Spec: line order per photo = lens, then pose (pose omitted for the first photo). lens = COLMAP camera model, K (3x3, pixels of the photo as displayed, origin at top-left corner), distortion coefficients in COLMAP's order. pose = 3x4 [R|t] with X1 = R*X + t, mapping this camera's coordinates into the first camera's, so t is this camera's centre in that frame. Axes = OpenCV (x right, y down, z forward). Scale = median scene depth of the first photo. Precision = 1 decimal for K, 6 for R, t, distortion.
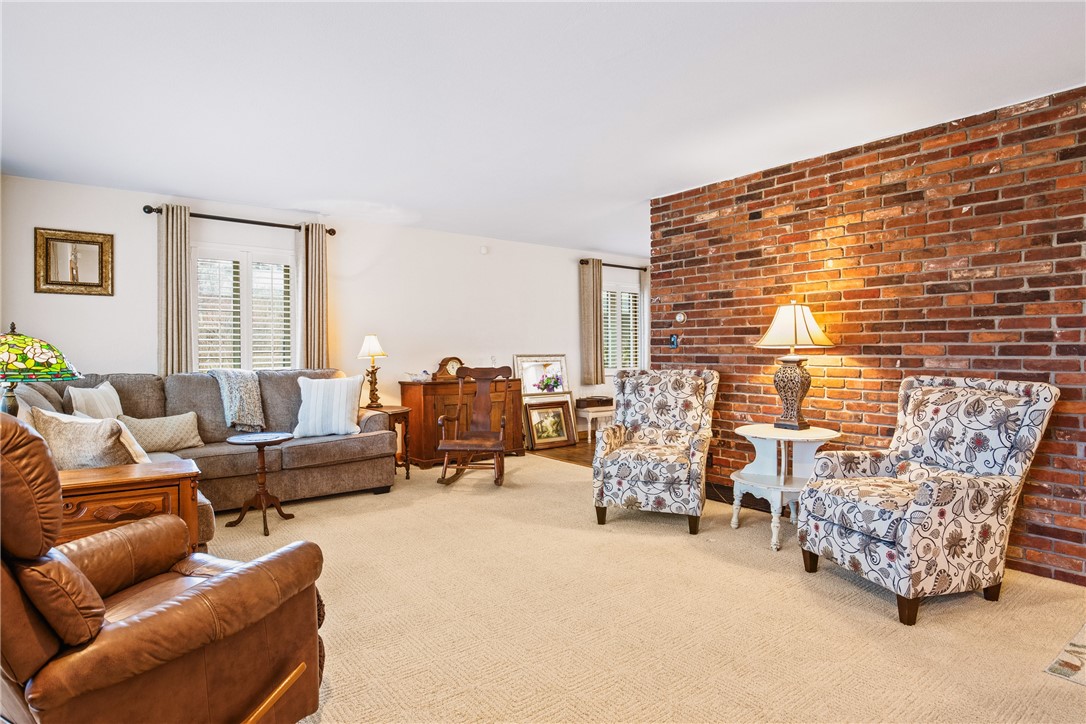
lens RADIAL K [[576.8, 0, 538.7], [0, 576.8, 356.3], [0, 0, 1]] dist [-0.026415, 0.006634]
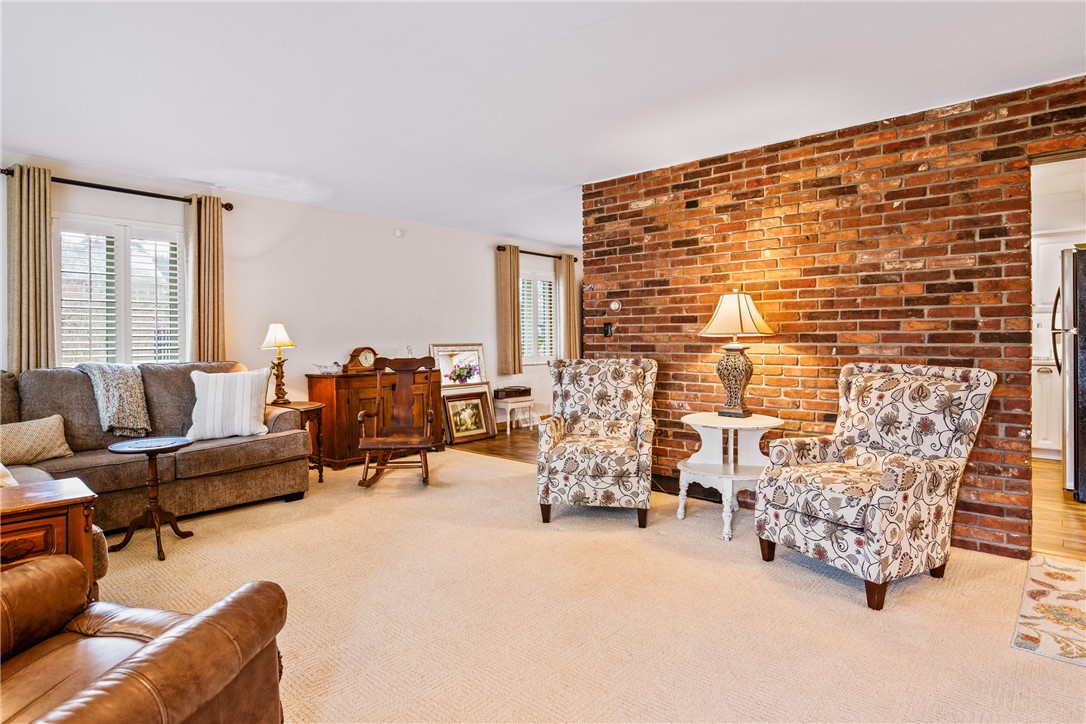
lens RADIAL K [[576.8, 0, 536.0], [0, 576.8, 342.2], [0, 0, 1]] dist [-0.026415, 0.006634]
pose [[0.983438, -0.004235, 0.181195, -0.082042], [0.005165, 0.999976, -0.004662, -0.001252], [-0.181170, 0.005520, 0.983436, 0.070743]]
